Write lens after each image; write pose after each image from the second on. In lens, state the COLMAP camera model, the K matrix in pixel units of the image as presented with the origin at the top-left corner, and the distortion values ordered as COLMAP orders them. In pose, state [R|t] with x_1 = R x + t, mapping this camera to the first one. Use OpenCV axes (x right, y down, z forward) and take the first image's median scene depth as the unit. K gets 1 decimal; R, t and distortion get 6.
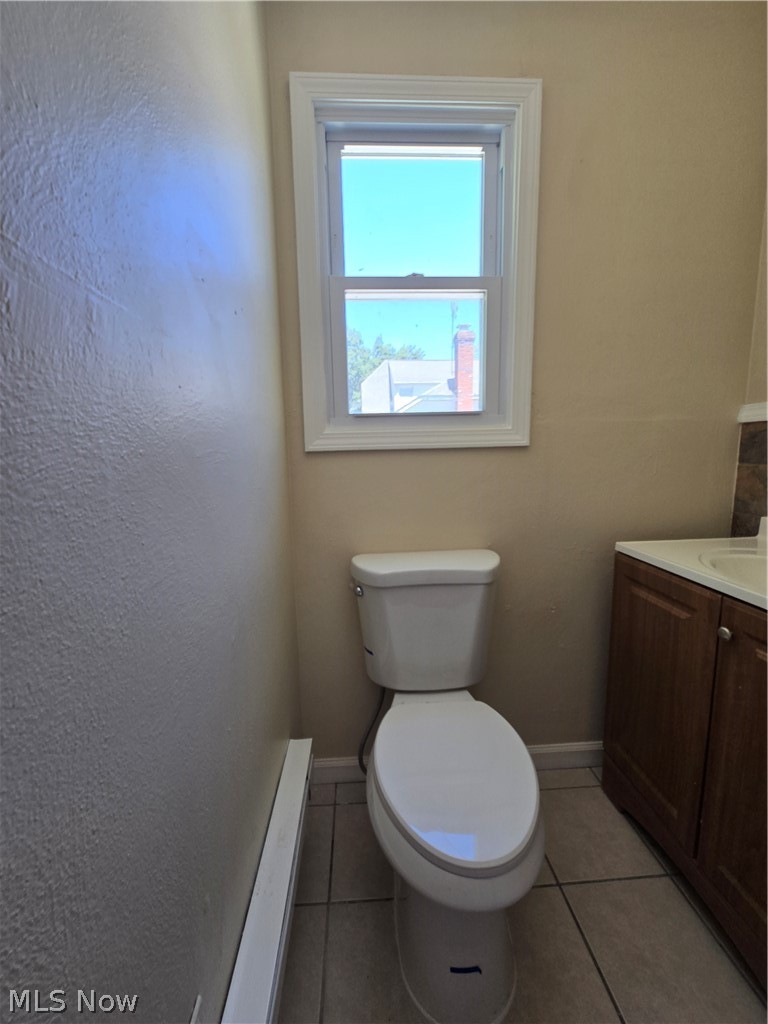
lens RADIAL K [[417.6, 0, 378.9], [0, 417.6, 509.5], [0, 0, 1]] dist [-0.006456, 0.001191]
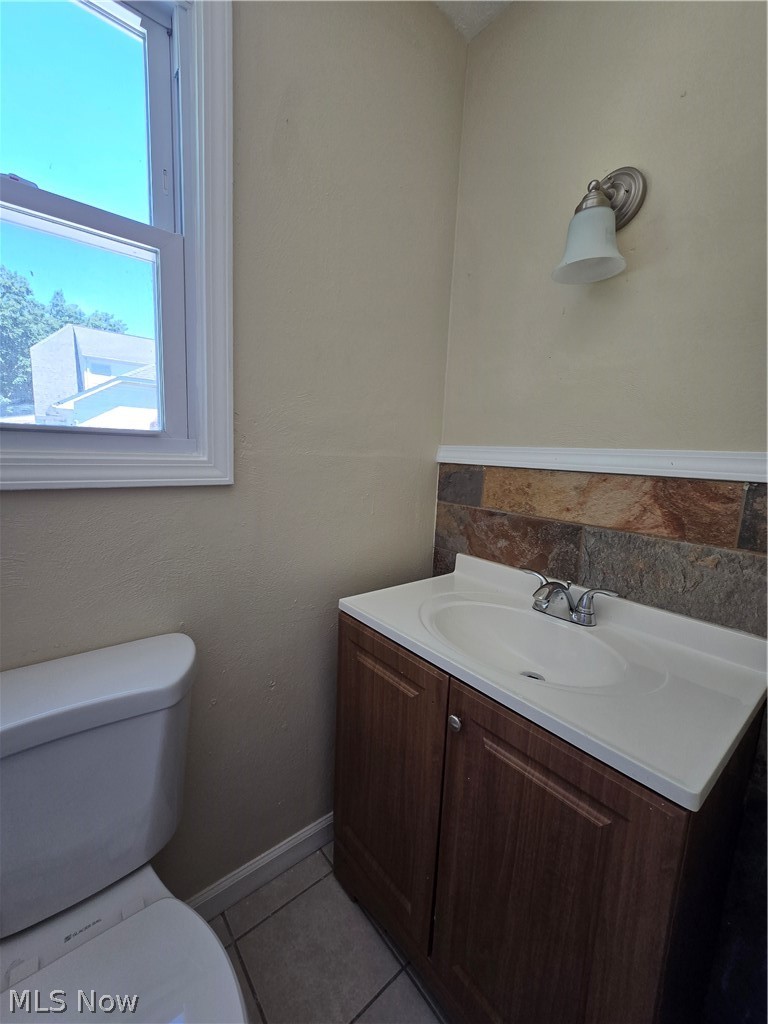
lens RADIAL K [[417.6, 0, 380.3], [0, 417.6, 516.9], [0, 0, 1]] dist [-0.006456, 0.001191]
pose [[0.801229, -0.042431, 0.596851, 0.126476], [0.026704, 0.999024, 0.035175, -0.115362], [-0.597762, -0.012245, 0.801580, 0.254235]]
